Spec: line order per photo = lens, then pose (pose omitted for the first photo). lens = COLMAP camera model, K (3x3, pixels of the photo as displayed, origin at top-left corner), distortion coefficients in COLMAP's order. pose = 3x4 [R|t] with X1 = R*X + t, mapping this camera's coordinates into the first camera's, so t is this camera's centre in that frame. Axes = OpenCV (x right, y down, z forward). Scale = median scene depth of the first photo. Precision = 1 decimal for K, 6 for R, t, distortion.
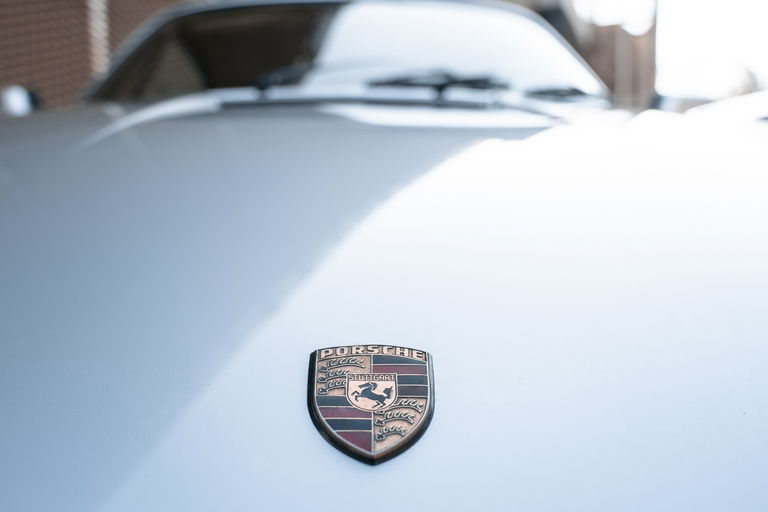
lens RADIAL K [[686.0, 0, 384.0], [0, 686.0, 255.9], [0, 0, 1]] dist [-0.002466, -0.000402]
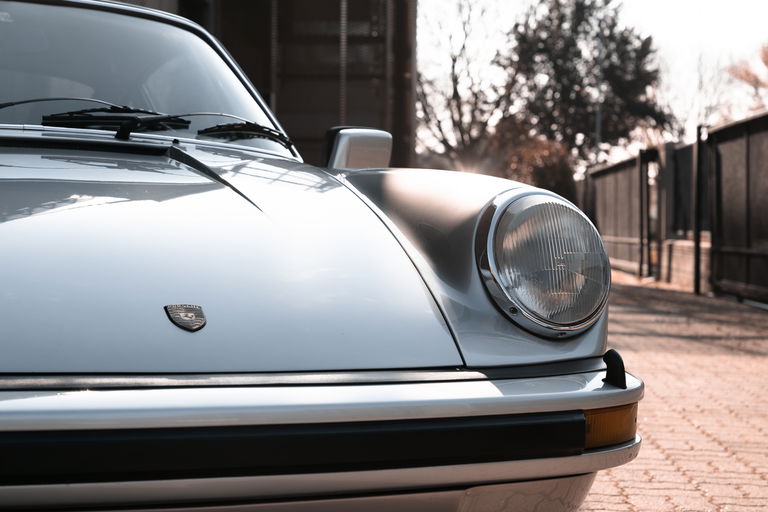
lens RADIAL K [[1604.7, 0, 384.0], [0, 1604.7, 255.5], [0, 0, 1]] dist [-0.033105, 0.000000]
pose [[0.942983, 0.001830, 0.332836, -1.610731], [0.016886, 0.998434, -0.053329, 0.320792], [-0.332413, 0.055909, 0.941475, -6.252064]]
